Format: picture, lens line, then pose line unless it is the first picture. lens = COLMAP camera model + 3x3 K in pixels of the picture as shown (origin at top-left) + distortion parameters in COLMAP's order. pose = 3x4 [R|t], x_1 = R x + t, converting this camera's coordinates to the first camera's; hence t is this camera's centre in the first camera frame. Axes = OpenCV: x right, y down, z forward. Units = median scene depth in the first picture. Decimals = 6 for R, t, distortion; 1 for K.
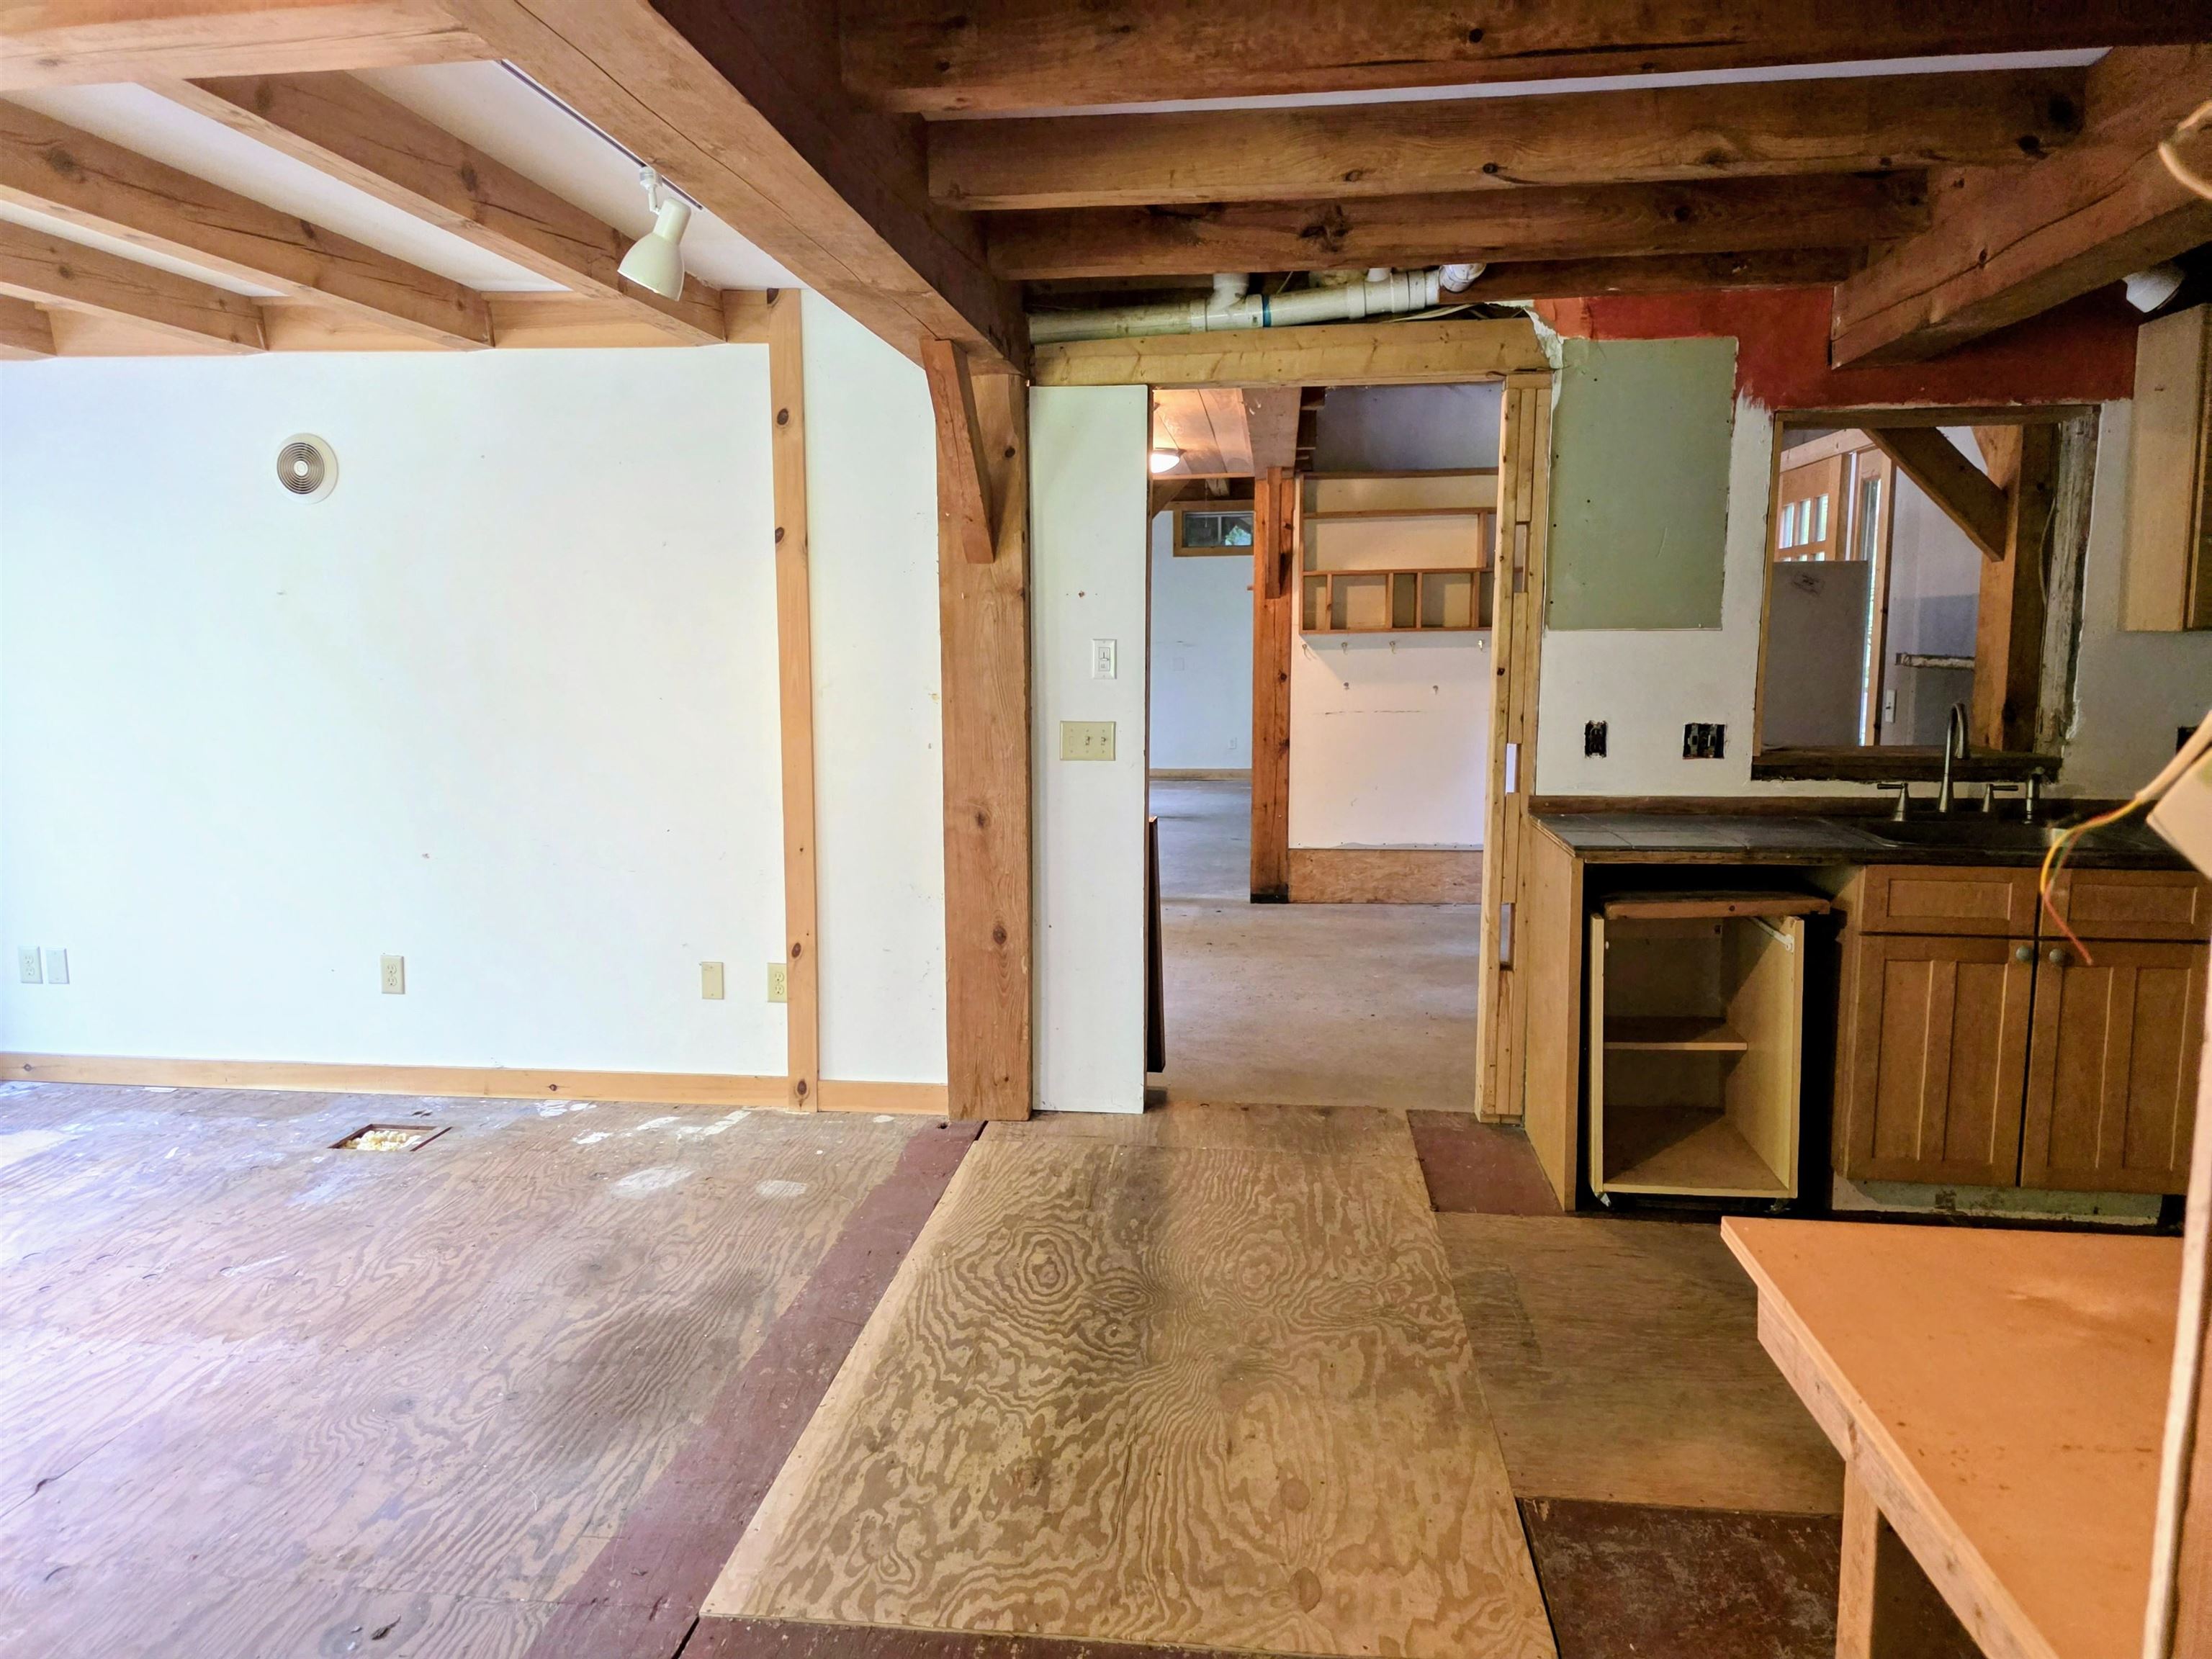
lens RADIAL K [[1544.1, 0, 1104.1], [0, 1544.1, 838.2], [0, 0, 1]] dist [0.039846, -0.035654]
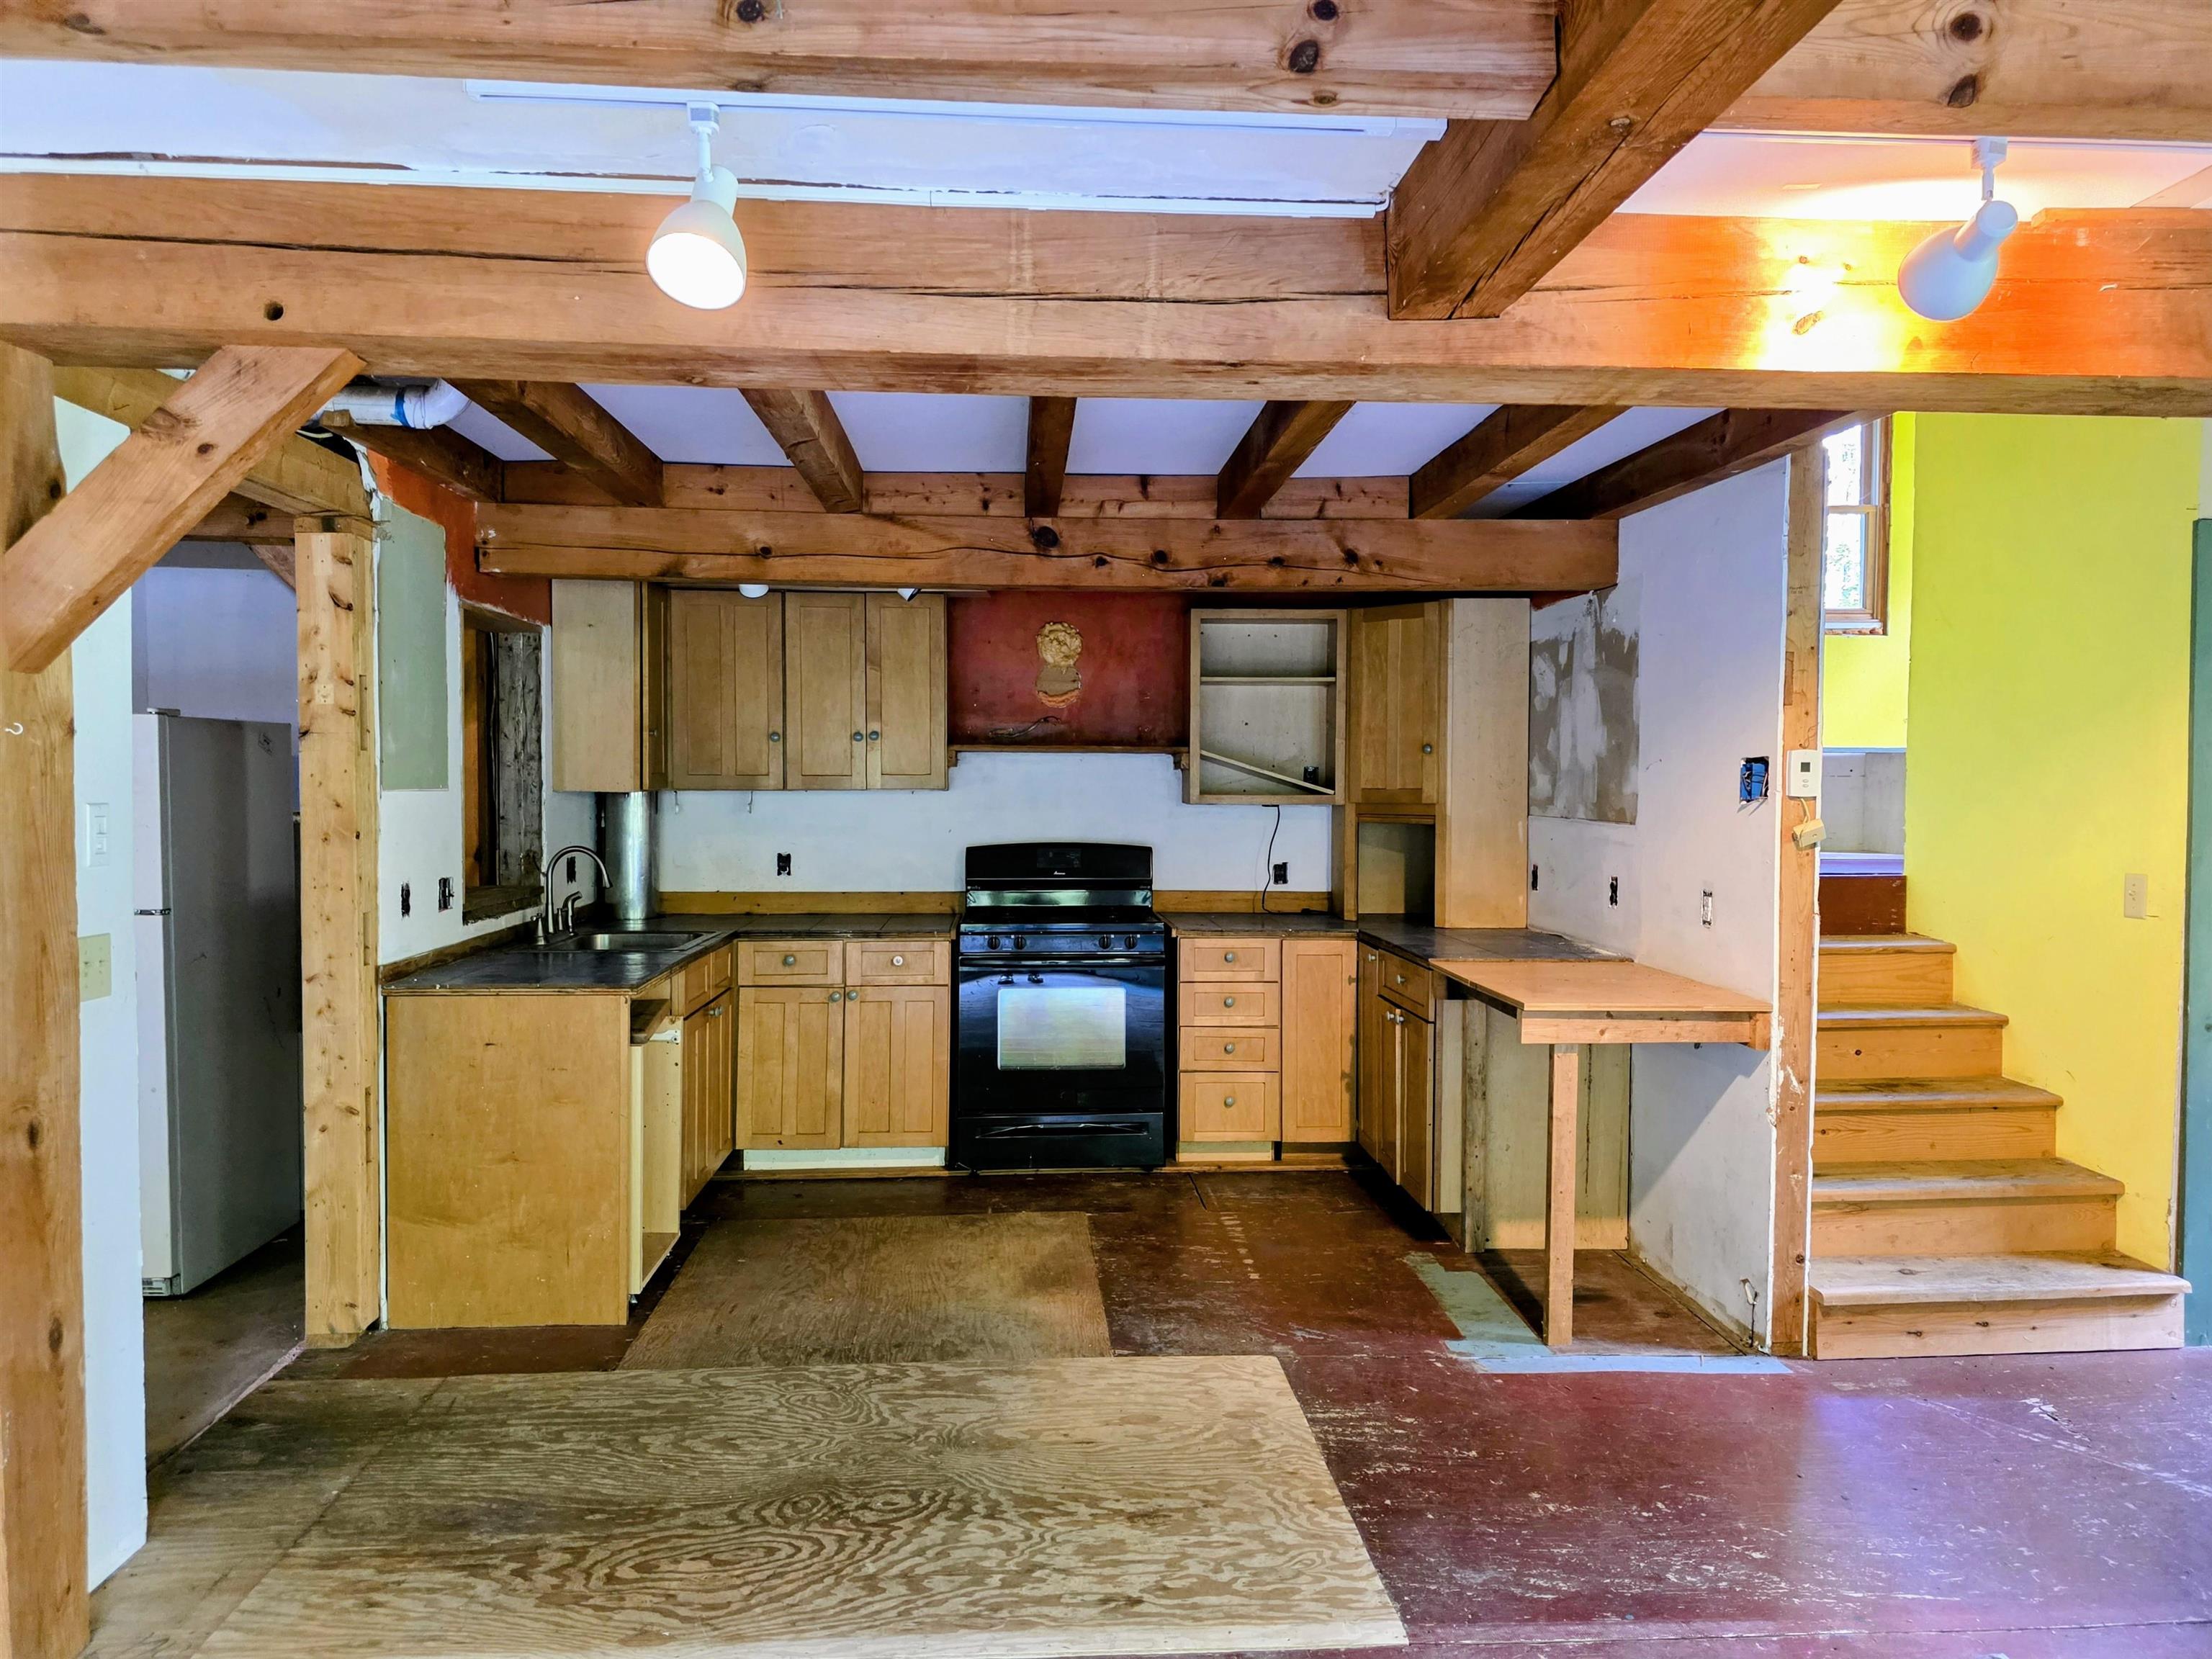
lens RADIAL K [[1544.1, 0, 1102.0], [0, 1544.1, 825.2], [0, 0, 1]] dist [0.039846, -0.035654]
pose [[-0.220973, -0.027807, 0.974883, -1.028045], [0.121183, 0.991064, 0.055737, -0.156195], [-0.967722, 0.130456, -0.215629, 1.078322]]
